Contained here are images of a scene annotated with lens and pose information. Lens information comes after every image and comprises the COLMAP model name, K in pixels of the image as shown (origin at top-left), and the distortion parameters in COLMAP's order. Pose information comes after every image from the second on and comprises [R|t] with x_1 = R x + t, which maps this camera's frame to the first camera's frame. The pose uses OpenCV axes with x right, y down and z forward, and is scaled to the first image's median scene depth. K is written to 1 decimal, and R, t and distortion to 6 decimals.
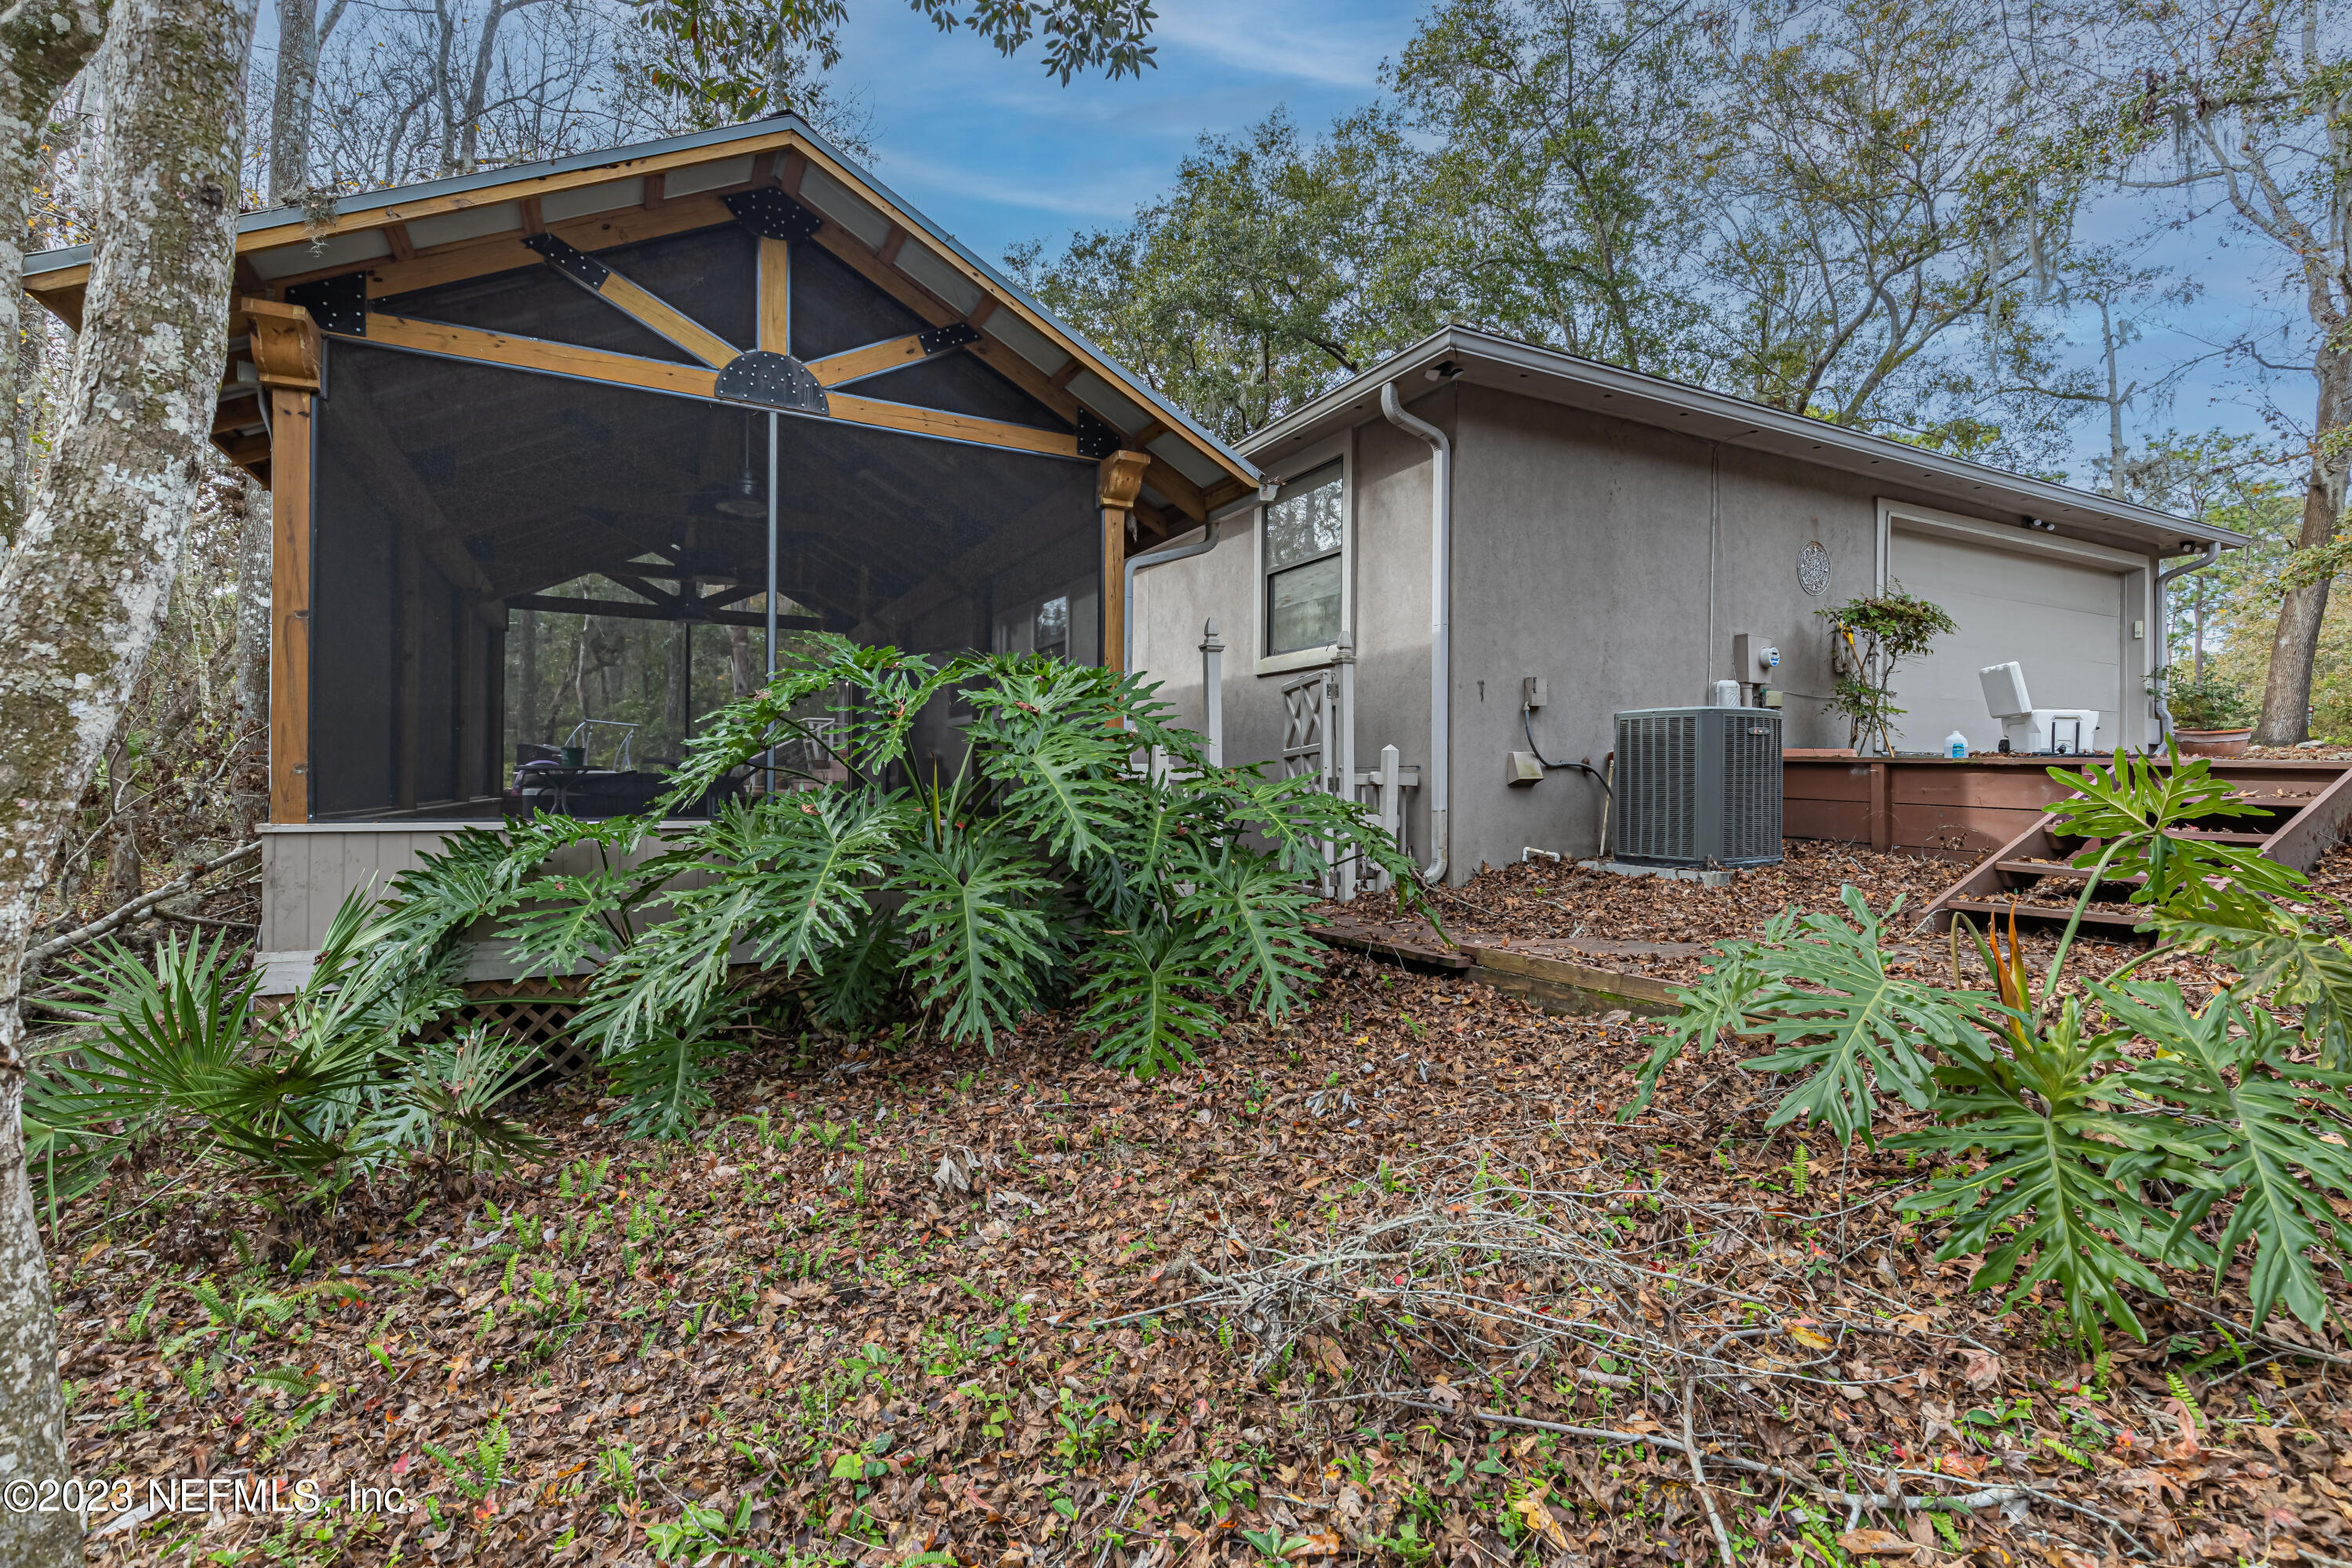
lens RADIAL K [[1064.7, 0, 1177.4], [0, 1064.7, 787.2], [0, 0, 1]] dist [0.004339, 0.000641]
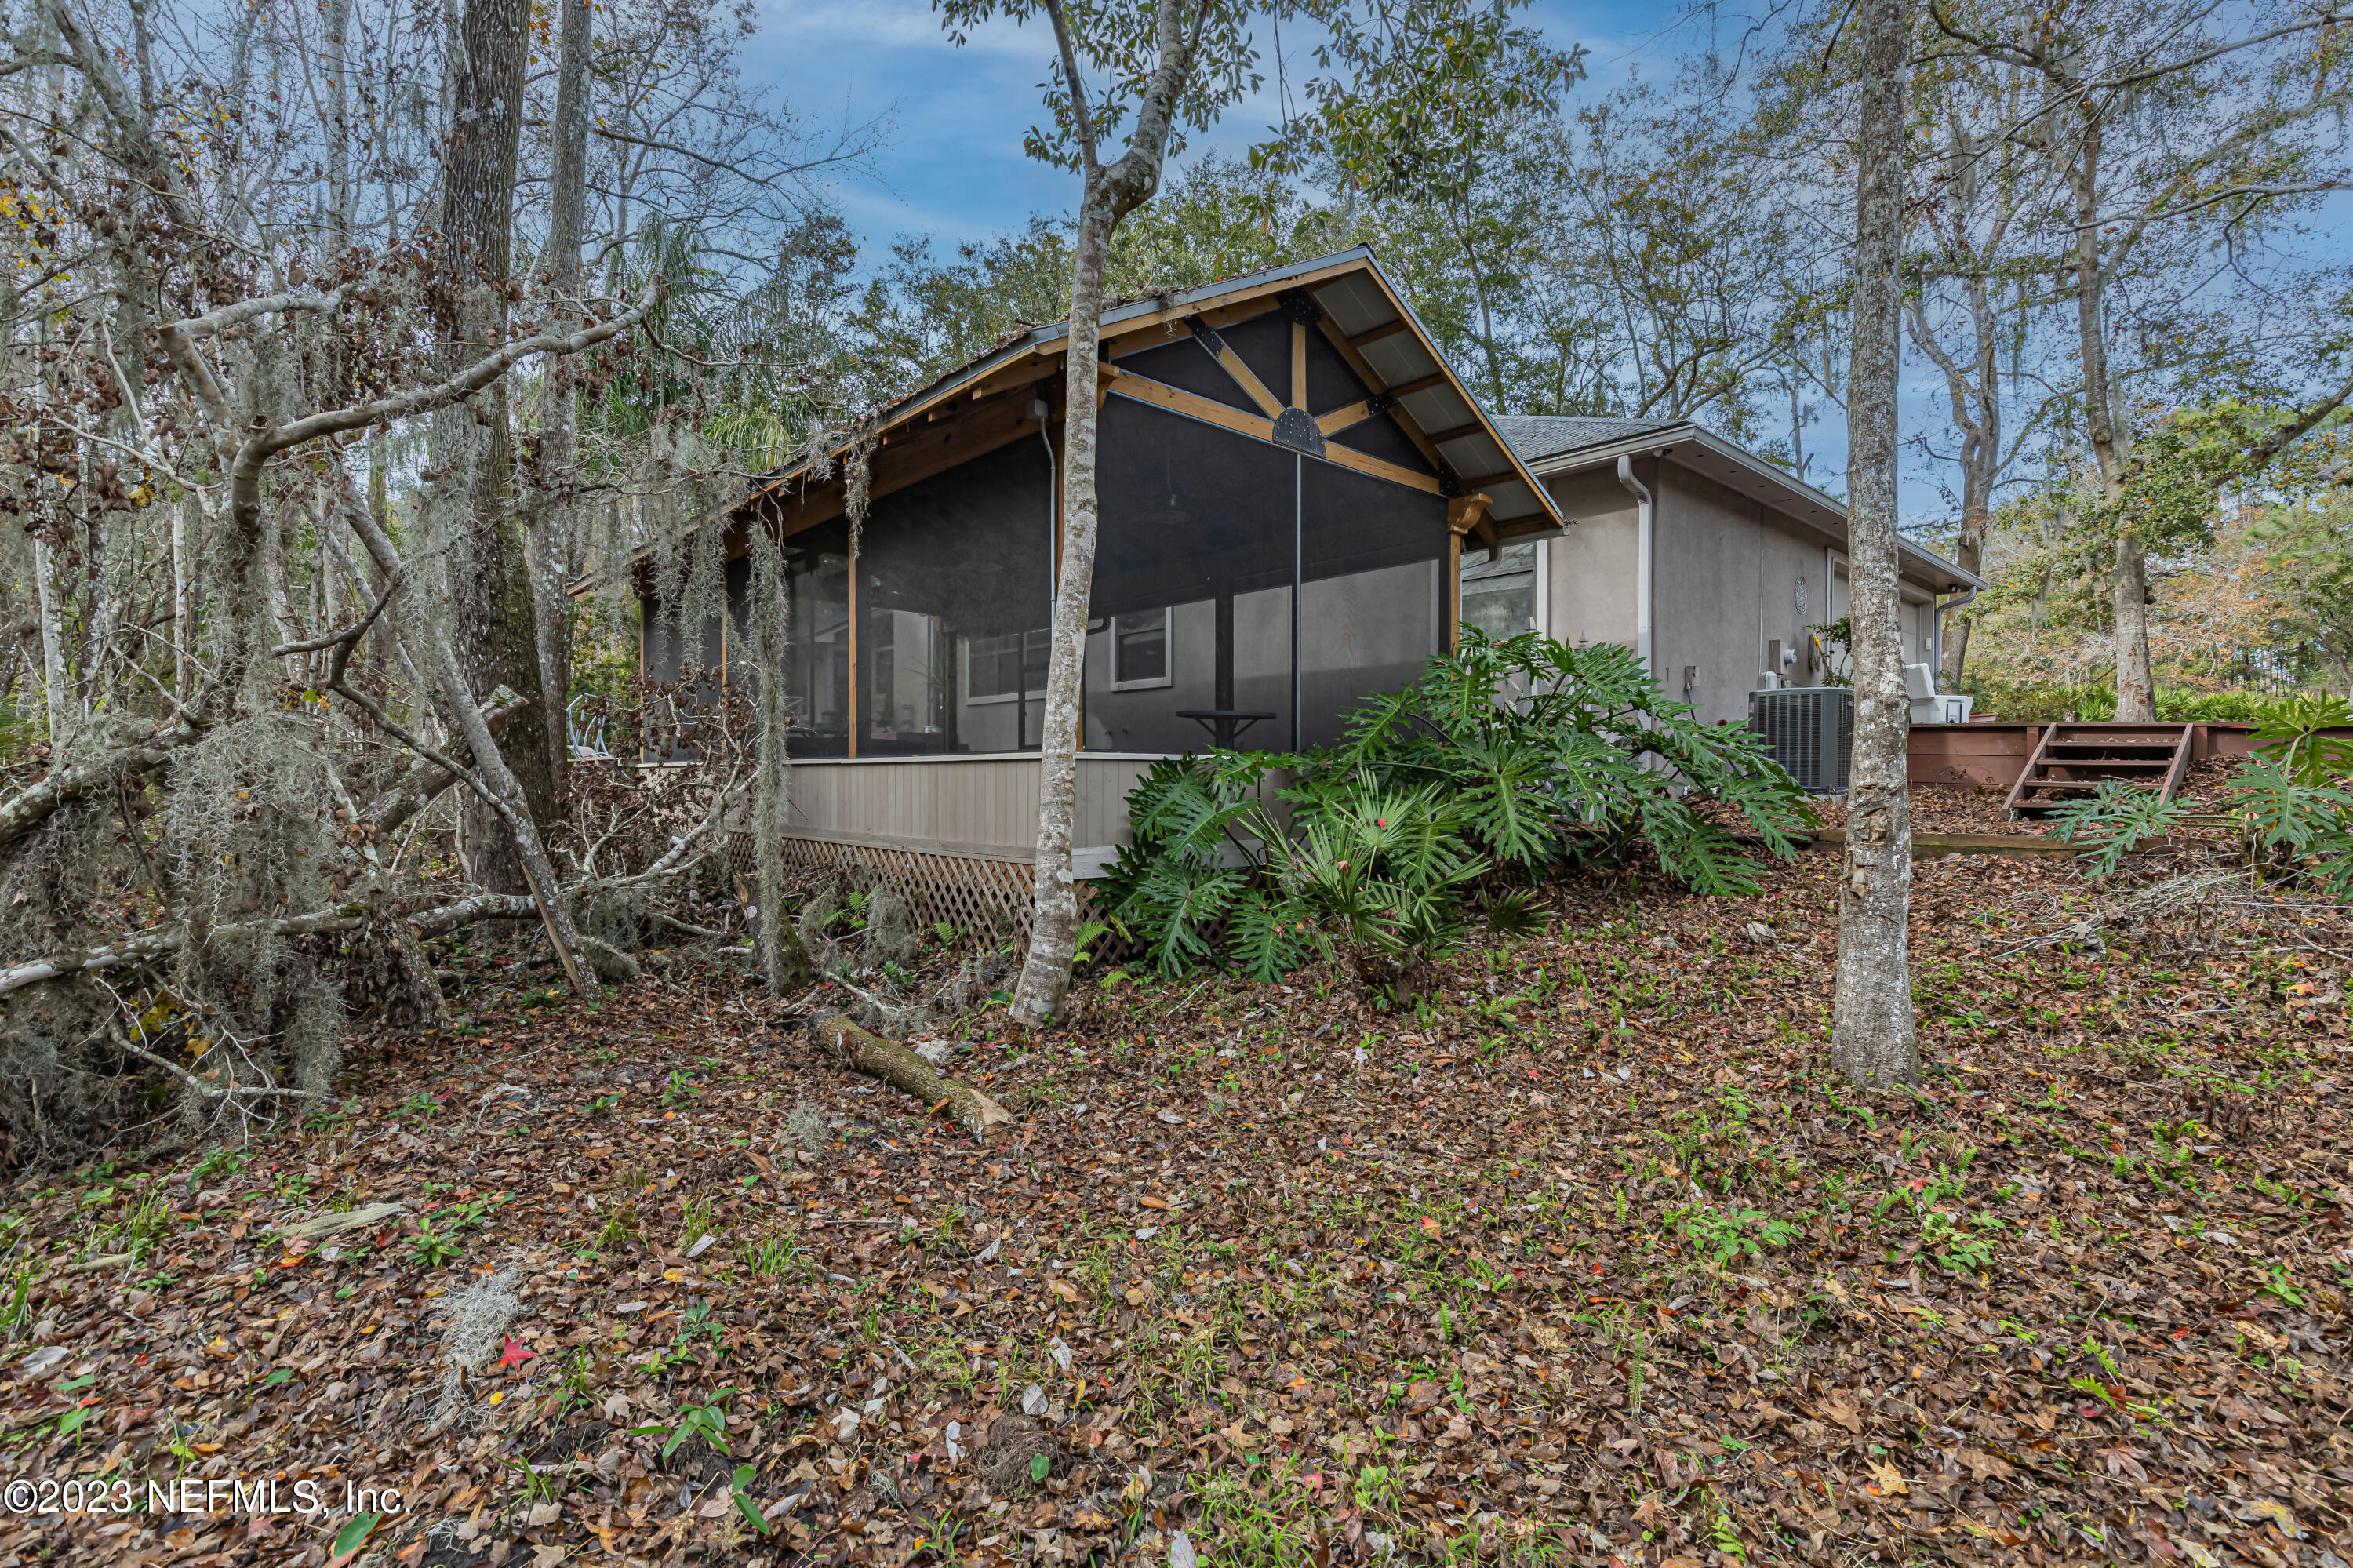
lens RADIAL K [[1065.2, 0, 1175.2], [0, 1065.2, 767.2], [0, 0, 1]] dist [0.004339, 0.000641]
pose [[0.967650, -0.001149, 0.252295, -0.855797], [0.003762, 0.999944, -0.009873, 0.054166], [-0.252270, 0.010503, 0.967600, -0.250049]]
